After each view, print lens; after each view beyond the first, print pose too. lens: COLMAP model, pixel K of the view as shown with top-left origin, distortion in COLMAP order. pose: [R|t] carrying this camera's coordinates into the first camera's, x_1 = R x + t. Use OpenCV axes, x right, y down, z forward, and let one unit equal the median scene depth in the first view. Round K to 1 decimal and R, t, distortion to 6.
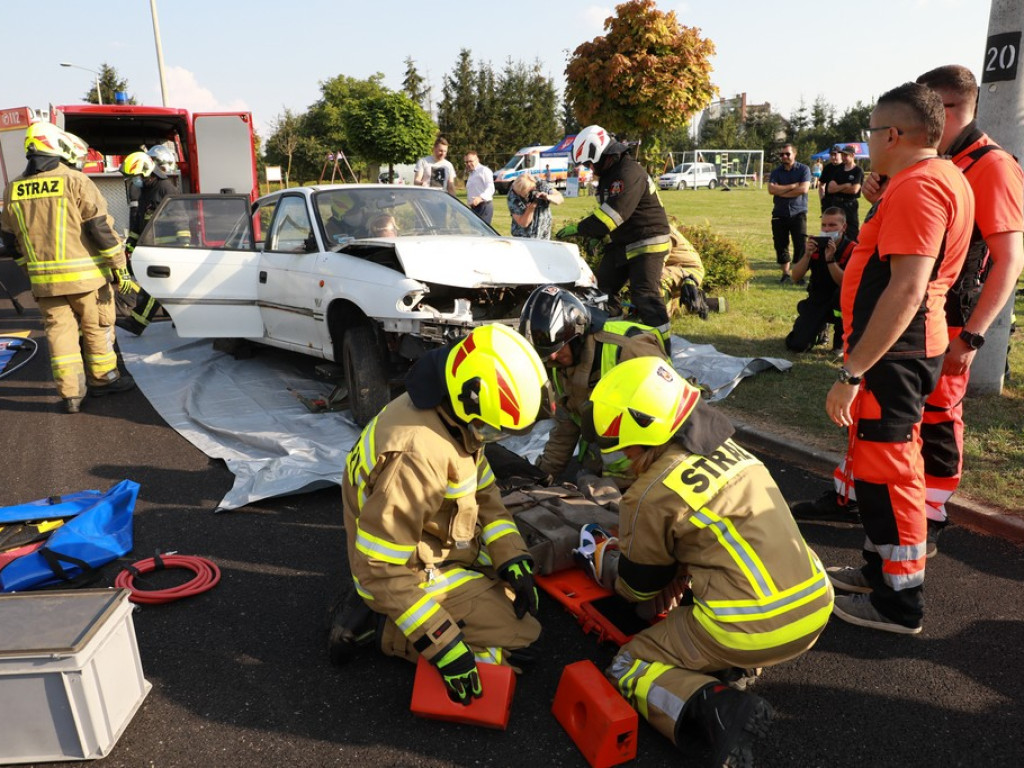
lens RADIAL K [[866.1, 0, 512.0], [0, 866.1, 384.0], [0, 0, 1]] dist [-0.119154, 0.132411]
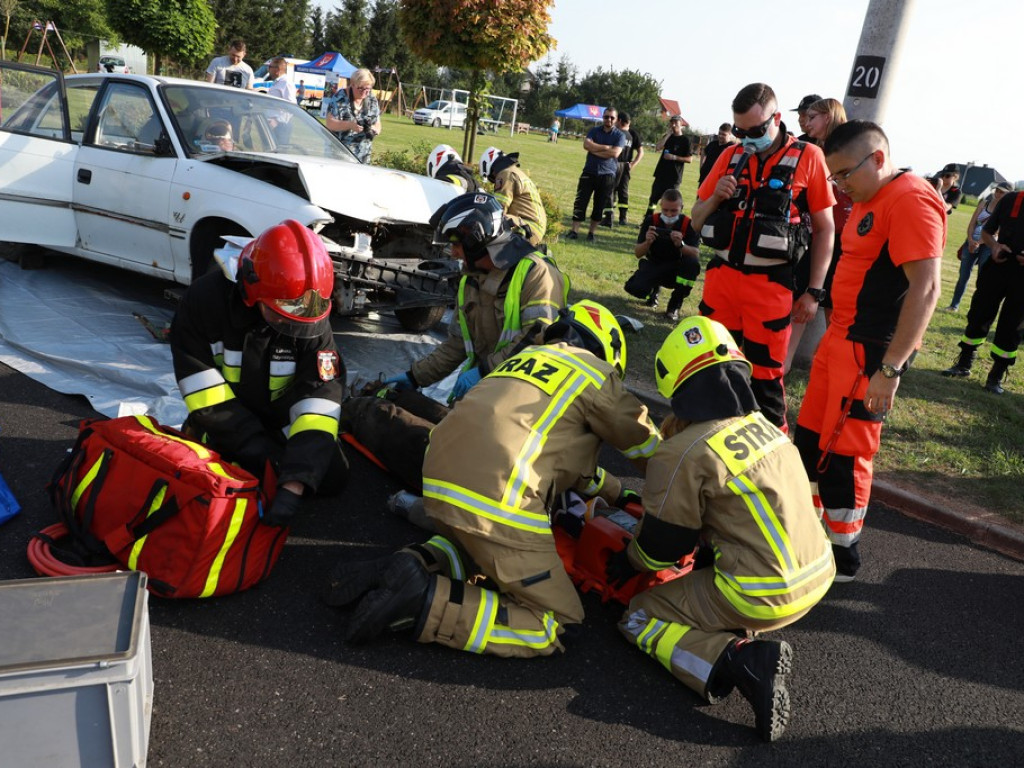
lens RADIAL K [[866.1, 0, 512.0], [0, 866.1, 384.0], [0, 0, 1]] dist [-0.119154, 0.132411]
pose [[0.927259, 0.046575, 0.371512, -0.156037], [-0.076681, 0.994824, 0.066671, -0.007187], [-0.366484, -0.090310, 0.926031, 0.046719]]
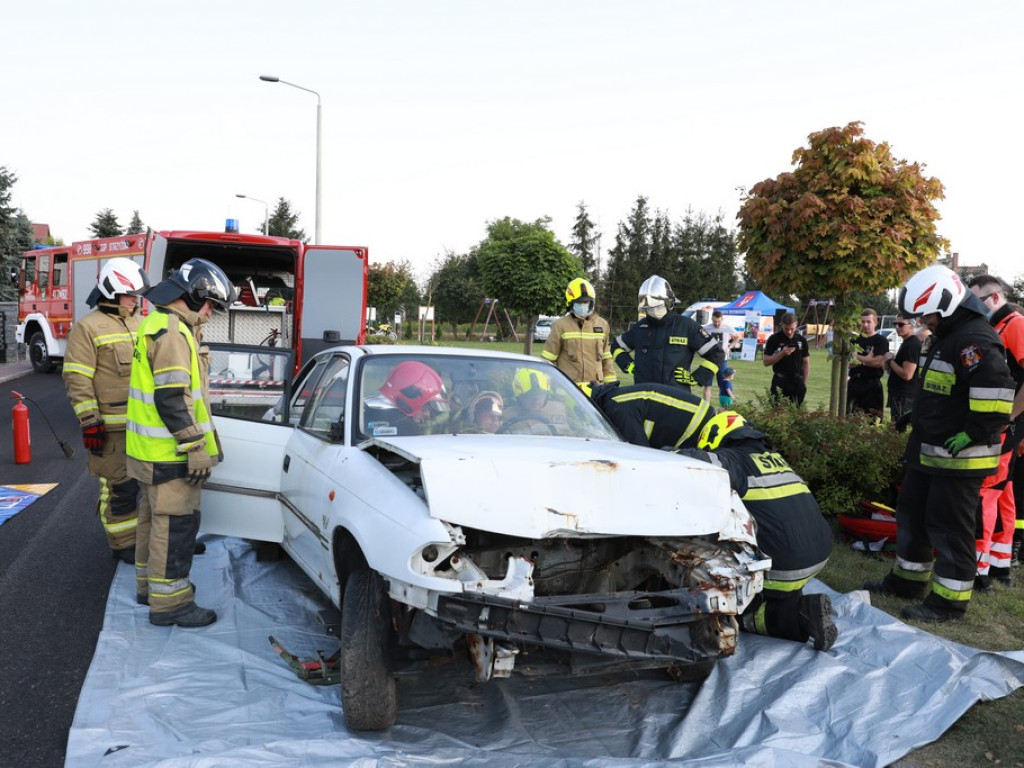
lens RADIAL K [[849.2, 0, 514.1], [0, 849.2, 354.6], [0, 0, 1]] dist [-0.069836, 0.003158]
pose [[0.975773, 0.065803, -0.208654, 0.033058], [-0.105136, 0.977394, -0.183433, -0.081206], [0.191867, 0.200926, 0.960633, 0.255877]]
